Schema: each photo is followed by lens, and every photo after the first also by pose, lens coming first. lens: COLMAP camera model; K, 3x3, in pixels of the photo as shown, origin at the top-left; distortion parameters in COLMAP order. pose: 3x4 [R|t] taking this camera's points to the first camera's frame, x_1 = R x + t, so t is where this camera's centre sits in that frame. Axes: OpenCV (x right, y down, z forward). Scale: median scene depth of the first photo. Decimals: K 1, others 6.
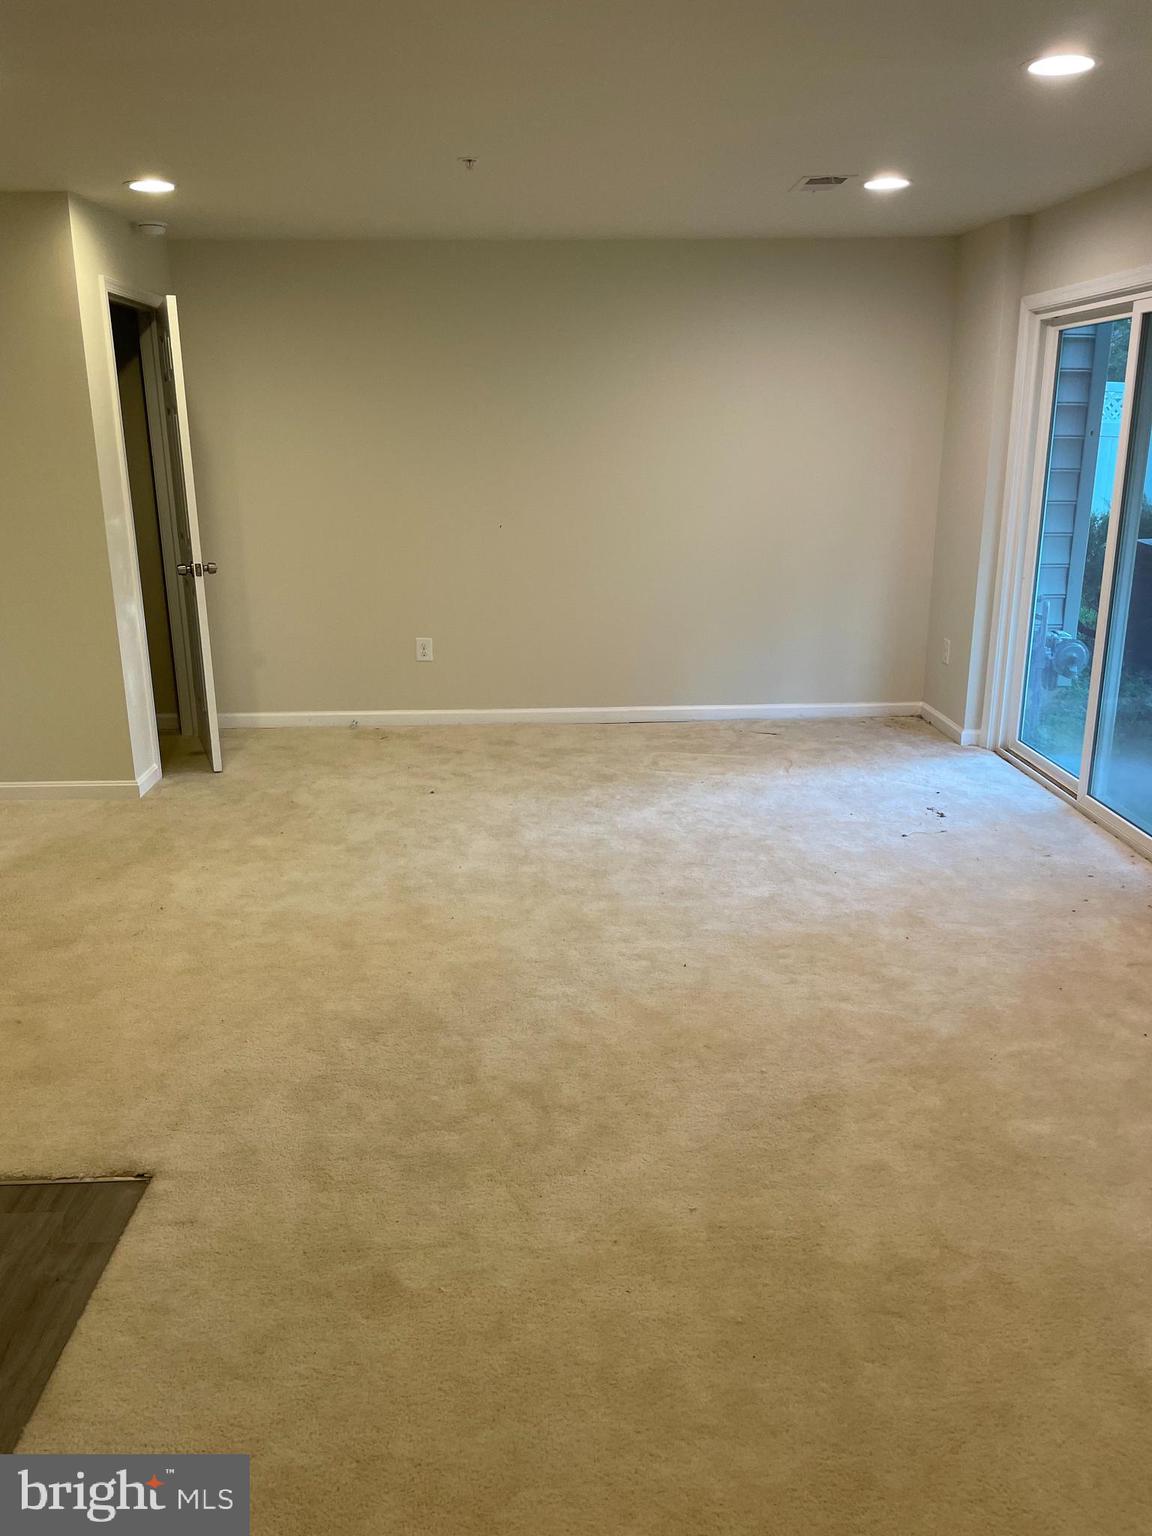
lens RADIAL K [[1171.7, 0, 575.7], [0, 1171.7, 761.1], [0, 0, 1]] dist [0.070412, -0.064517]
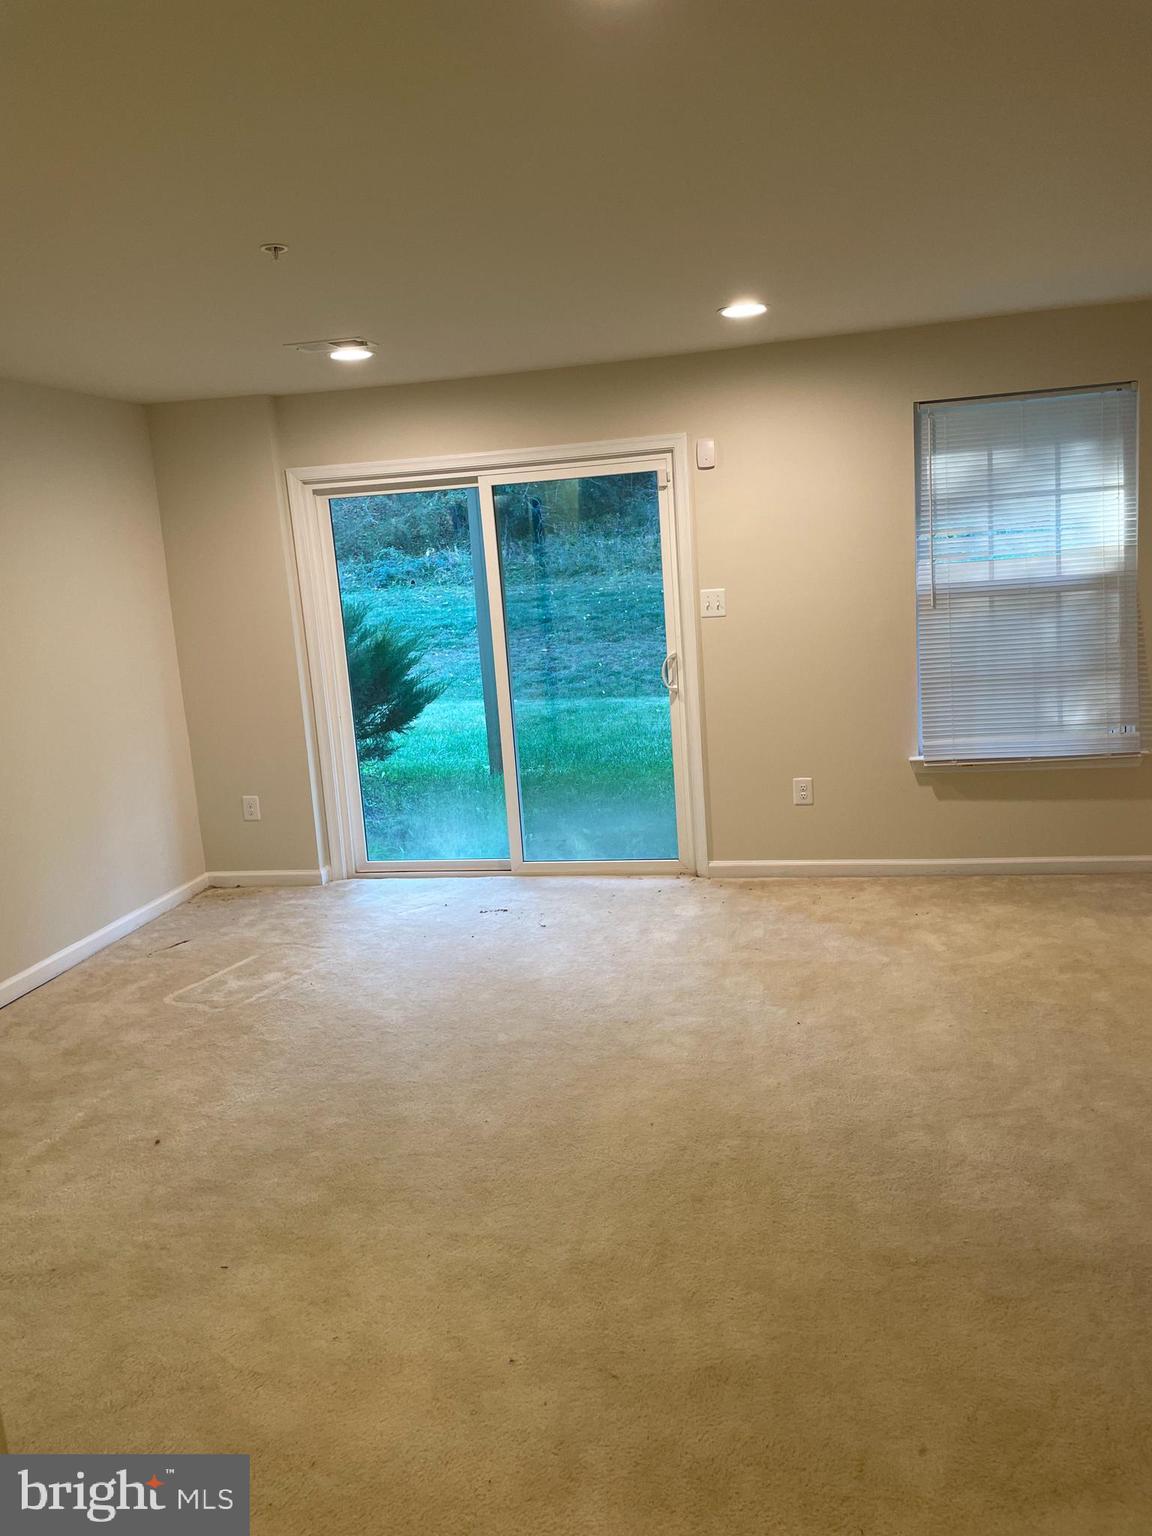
lens RADIAL K [[1171.7, 0, 568.1], [0, 1171.7, 759.4], [0, 0, 1]] dist [0.070412, -0.064517]
pose [[0.239743, -0.174145, 0.955090, -0.639915], [0.332266, 0.939088, 0.087823, -0.149154], [-0.912207, 0.296289, 0.283003, 0.536950]]
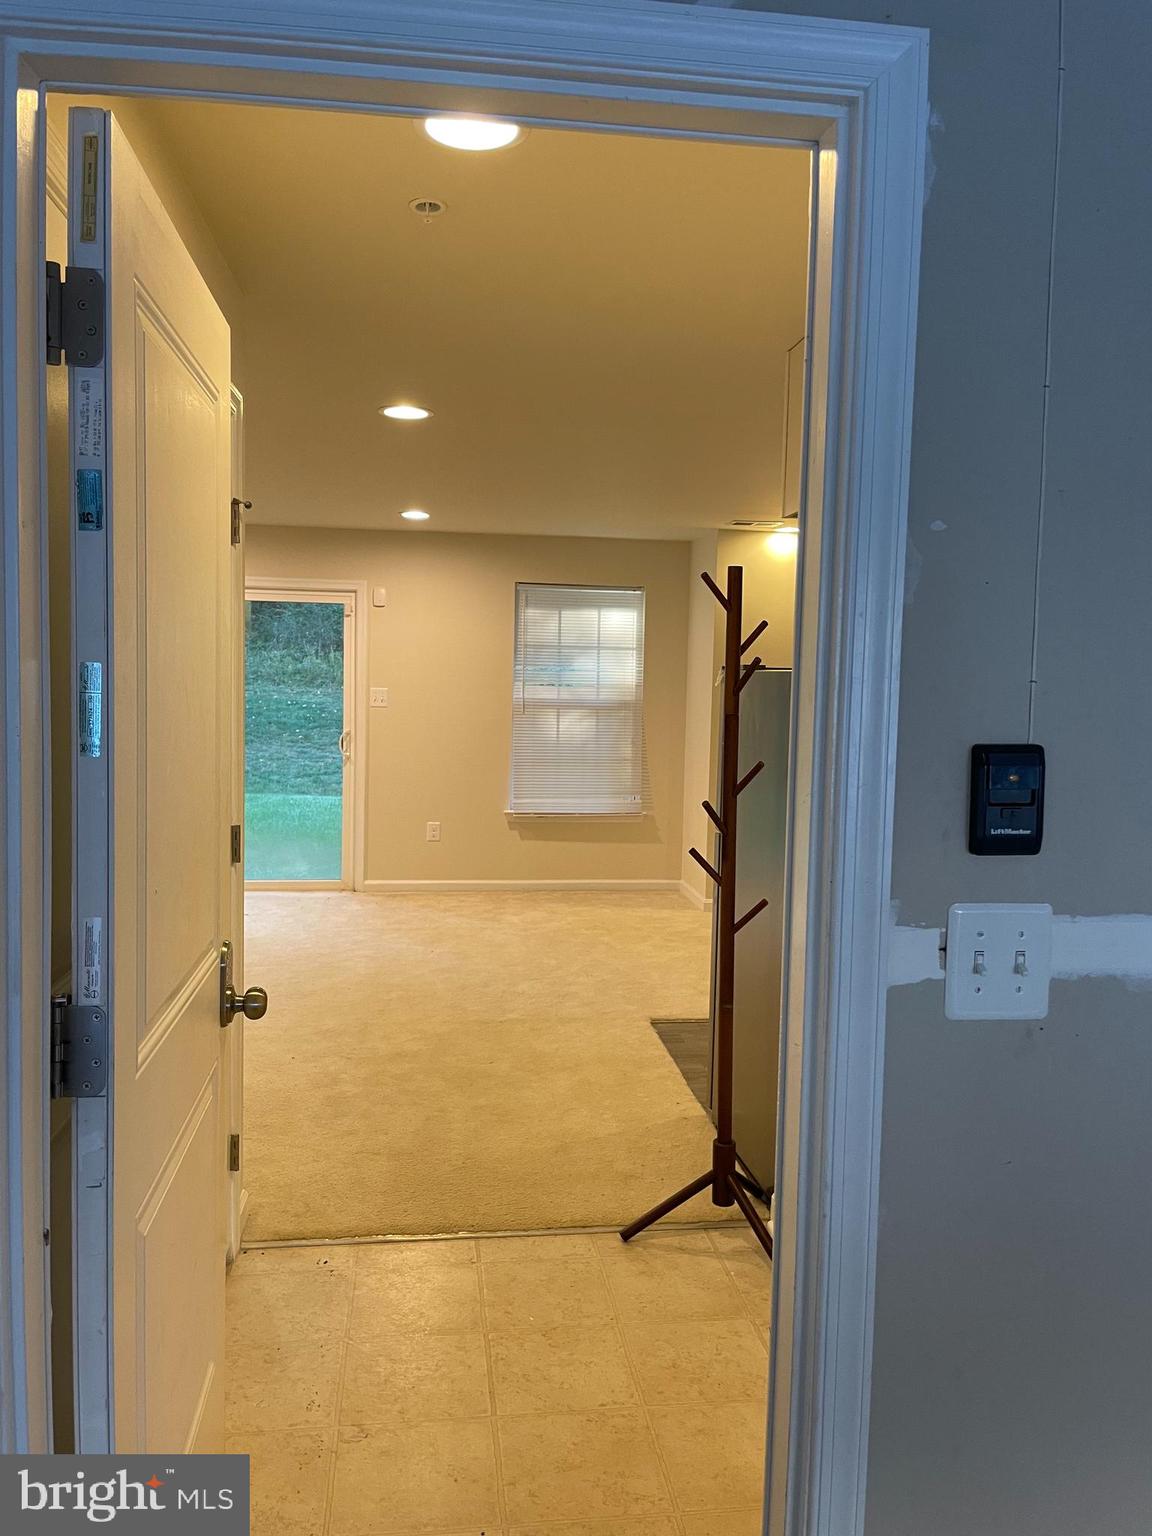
lens RADIAL K [[1171.7, 0, 588.7], [0, 1171.7, 761.5], [0, 0, 1]] dist [0.070412, -0.064517]
pose [[-0.102432, -0.067191, 0.992468, -1.103122], [0.250468, 0.963829, 0.091103, -0.136362], [-0.962691, 0.257914, -0.081897, 0.557821]]
